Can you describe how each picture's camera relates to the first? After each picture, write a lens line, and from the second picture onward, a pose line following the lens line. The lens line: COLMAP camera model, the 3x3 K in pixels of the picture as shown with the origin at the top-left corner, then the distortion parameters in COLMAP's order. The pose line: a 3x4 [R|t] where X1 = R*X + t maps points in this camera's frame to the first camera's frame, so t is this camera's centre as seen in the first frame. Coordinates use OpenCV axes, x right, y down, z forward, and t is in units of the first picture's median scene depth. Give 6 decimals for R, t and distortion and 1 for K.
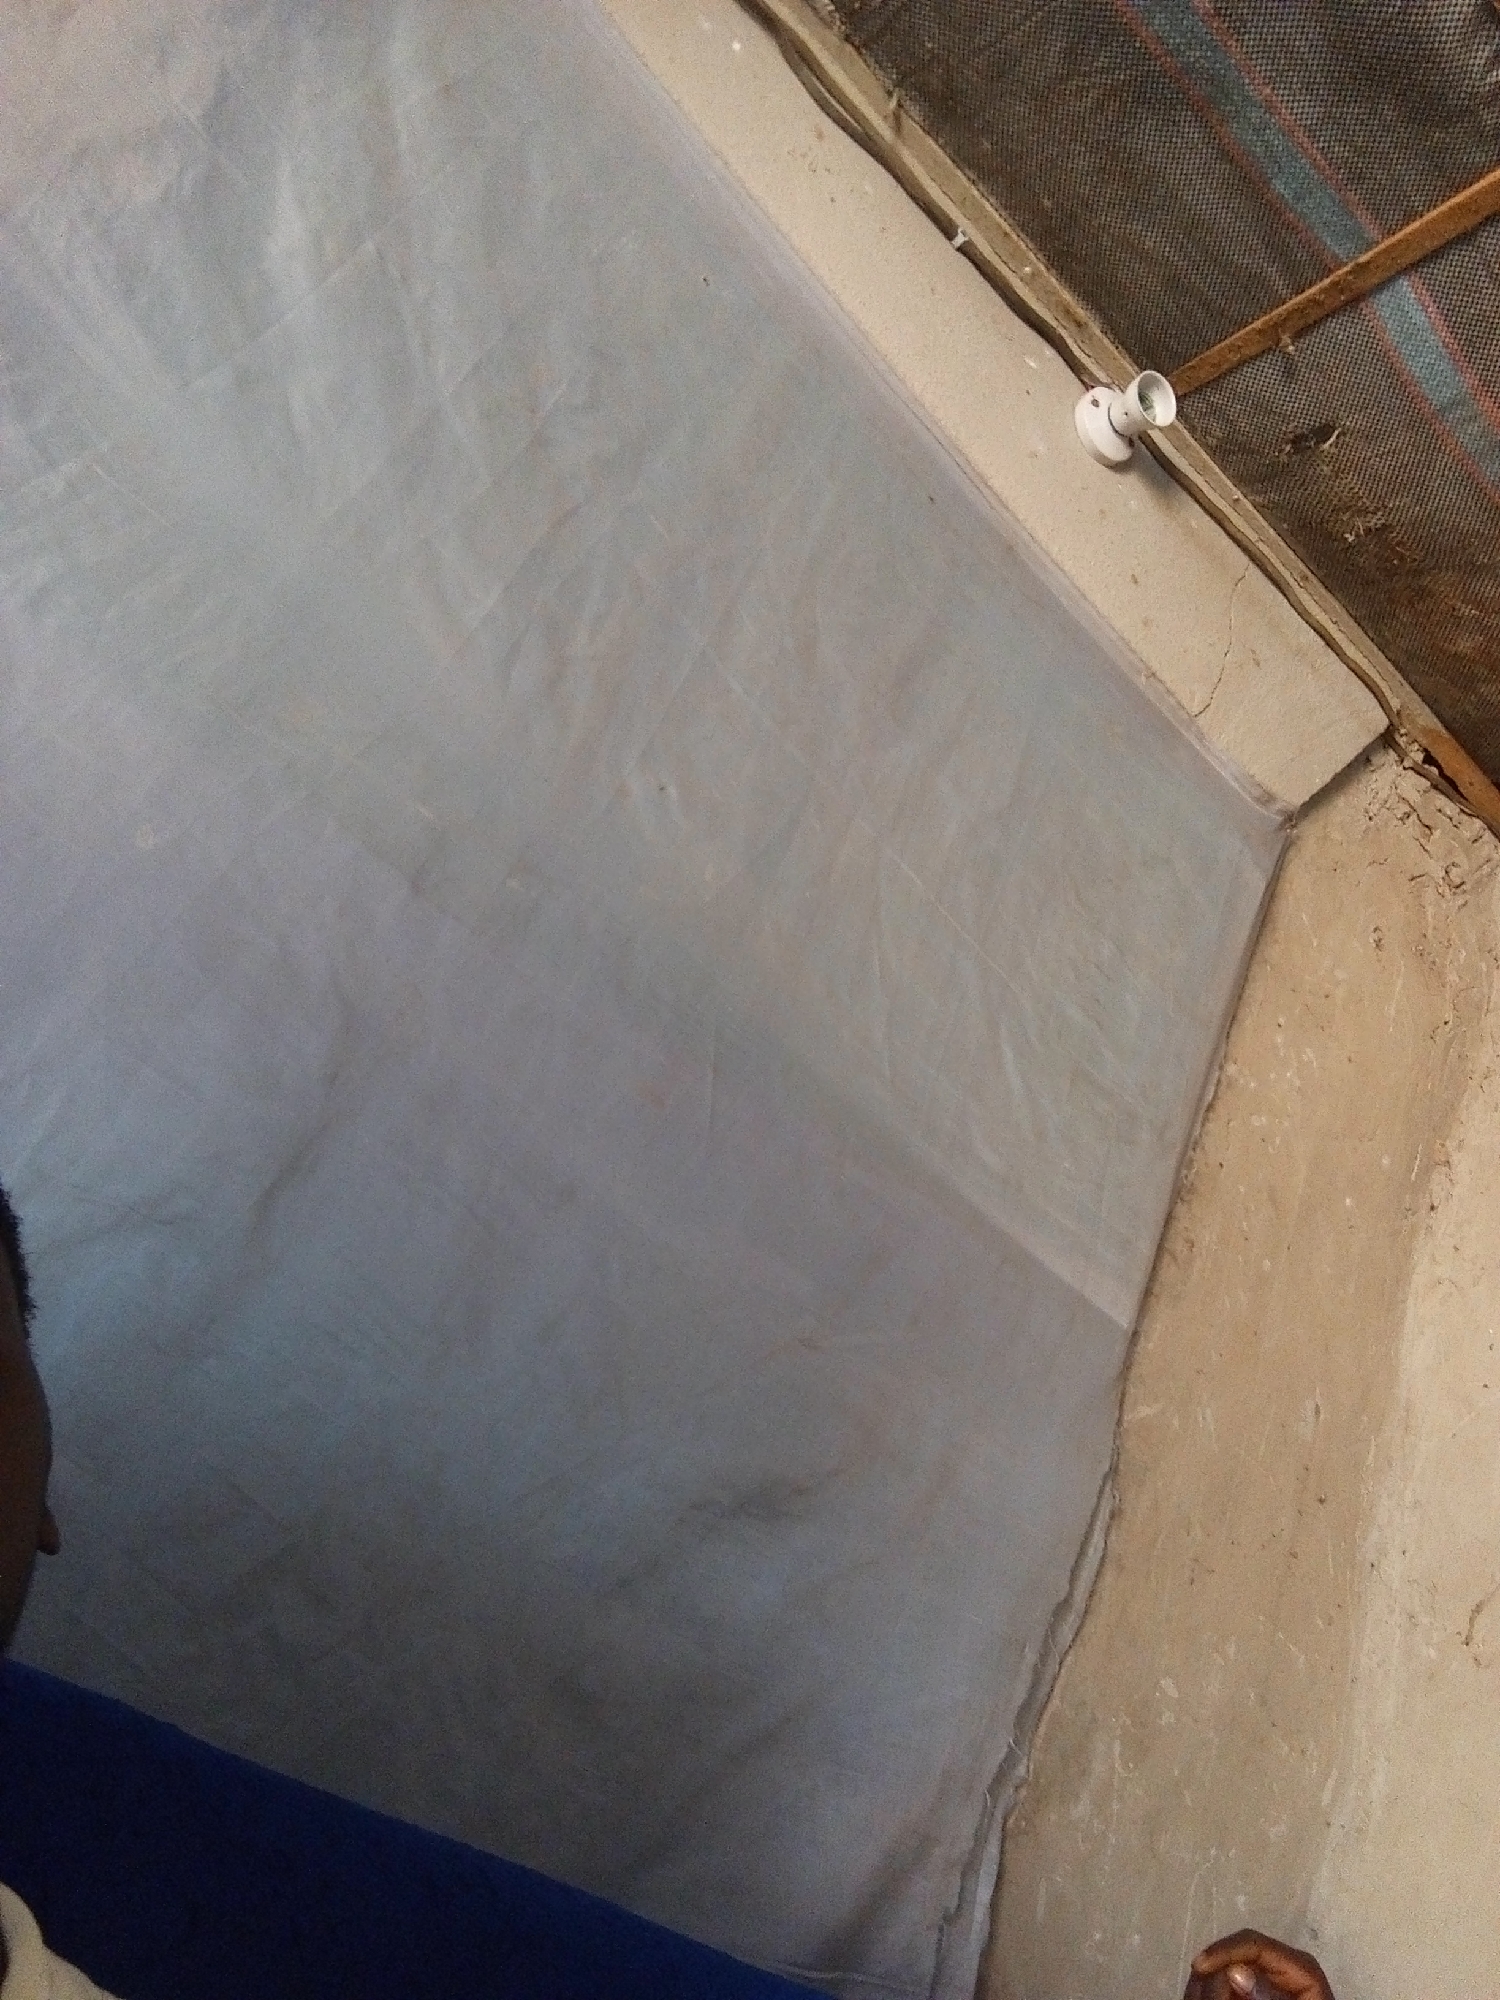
lens RADIAL K [[1574.0, 0, 777.1], [0, 1574.0, 978.4], [0, 0, 1]] dist [0.032820, -0.079747]
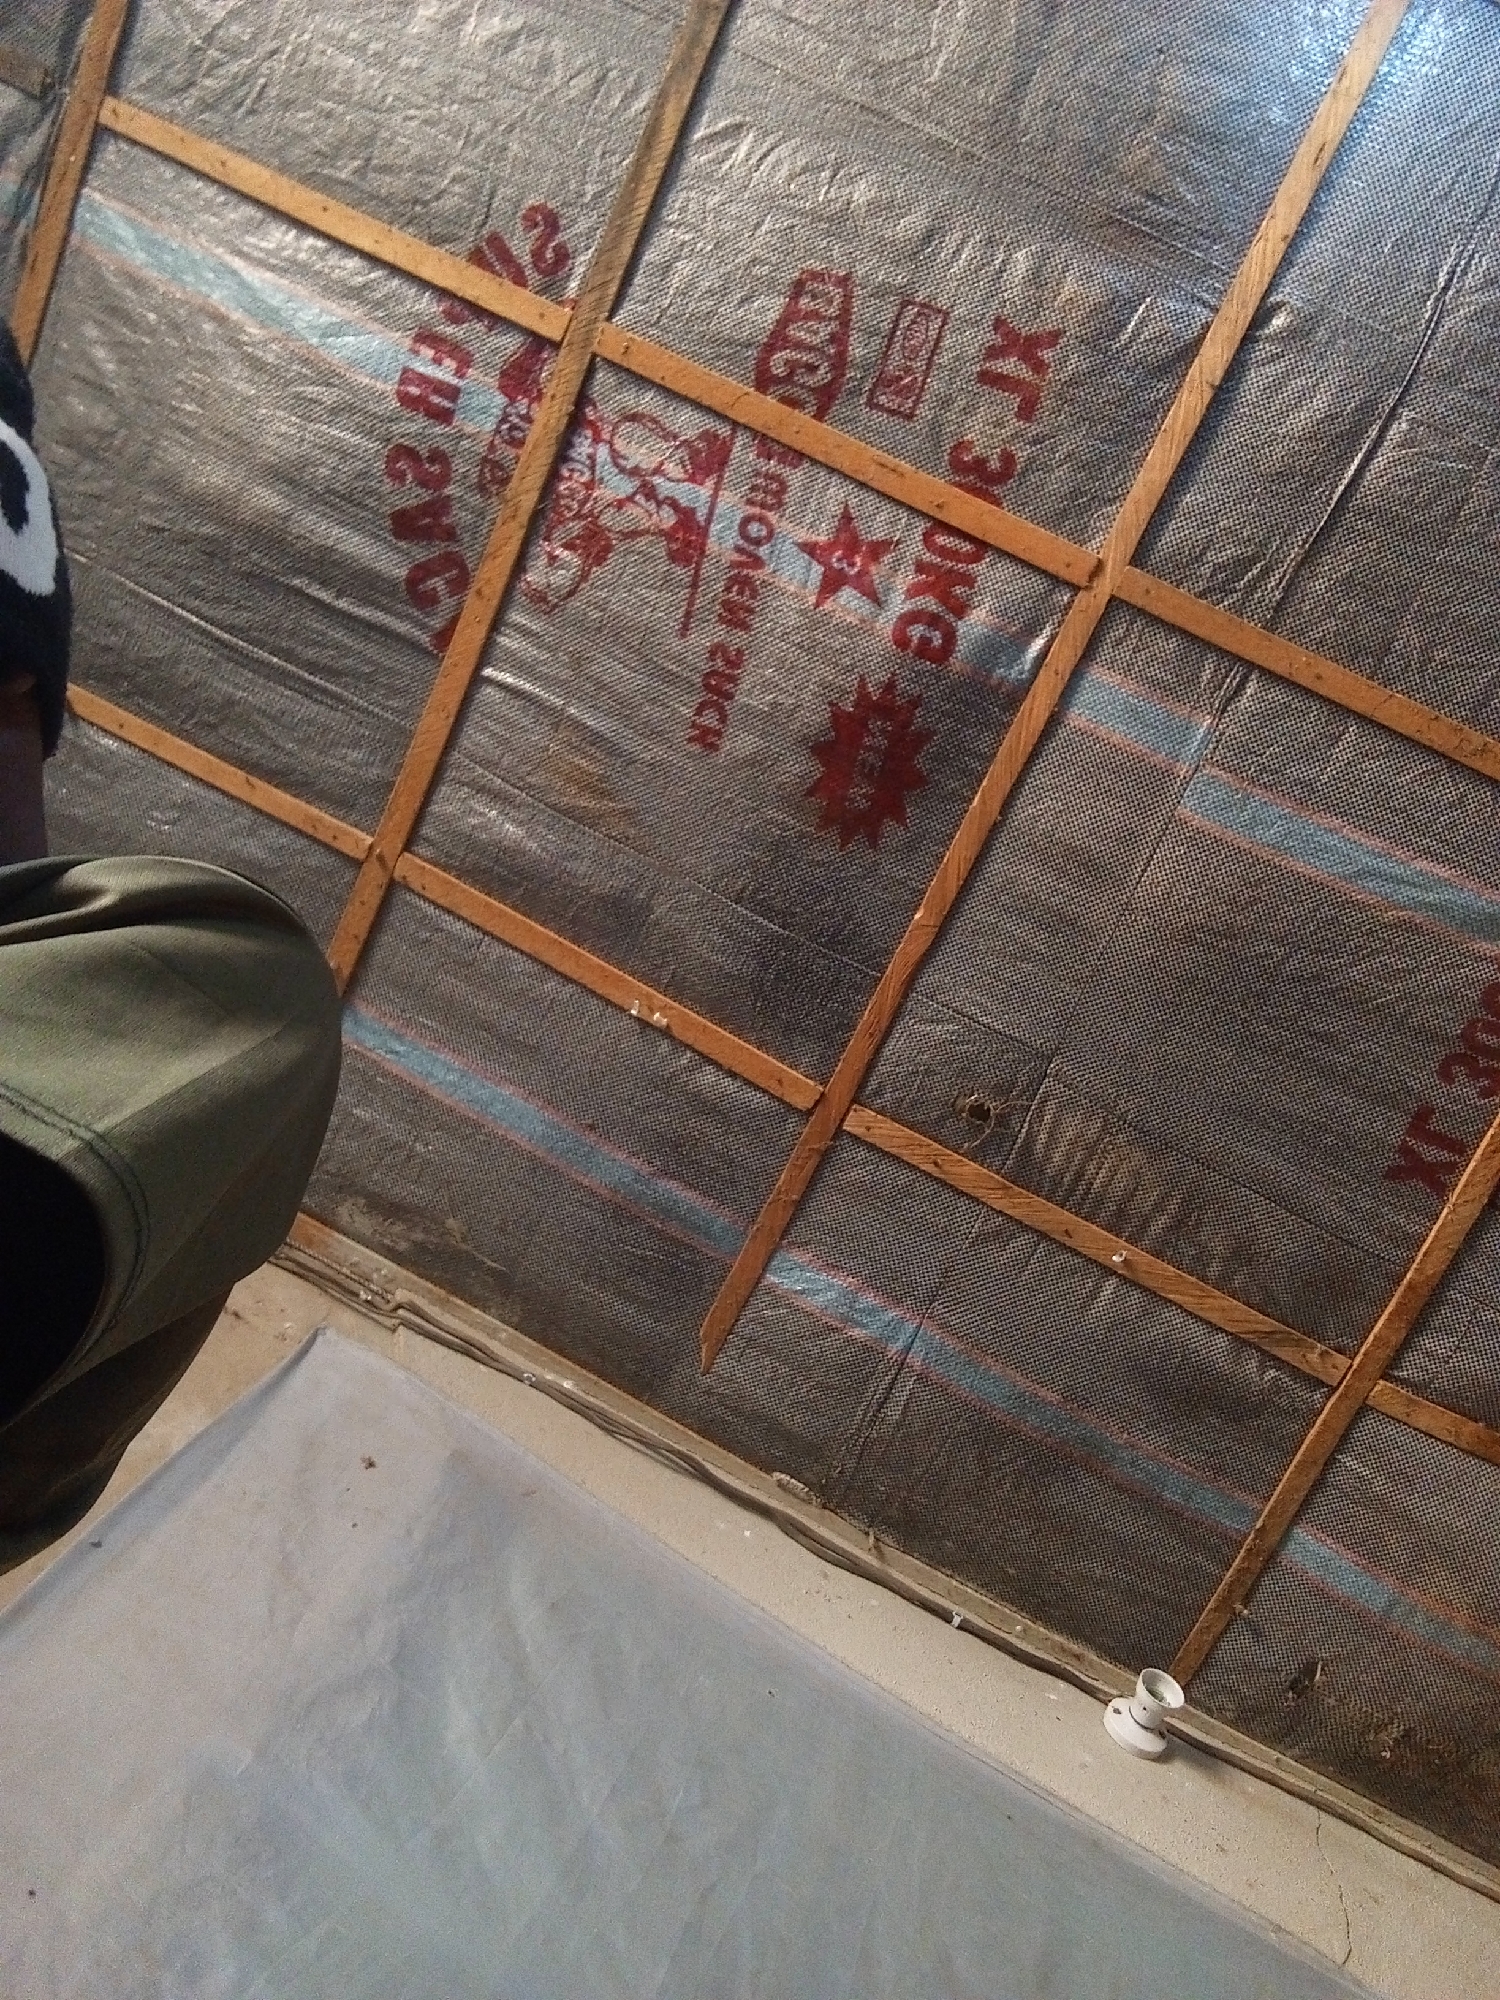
lens RADIAL K [[1574.0, 0, 765.5], [0, 1574.0, 1011.6], [0, 0, 1]] dist [0.032820, -0.079747]
pose [[0.955895, -0.273596, 0.106822, -0.033579], [0.251369, 0.573949, -0.779356, 0.212274], [0.151918, 0.771834, 0.617409, -0.178917]]
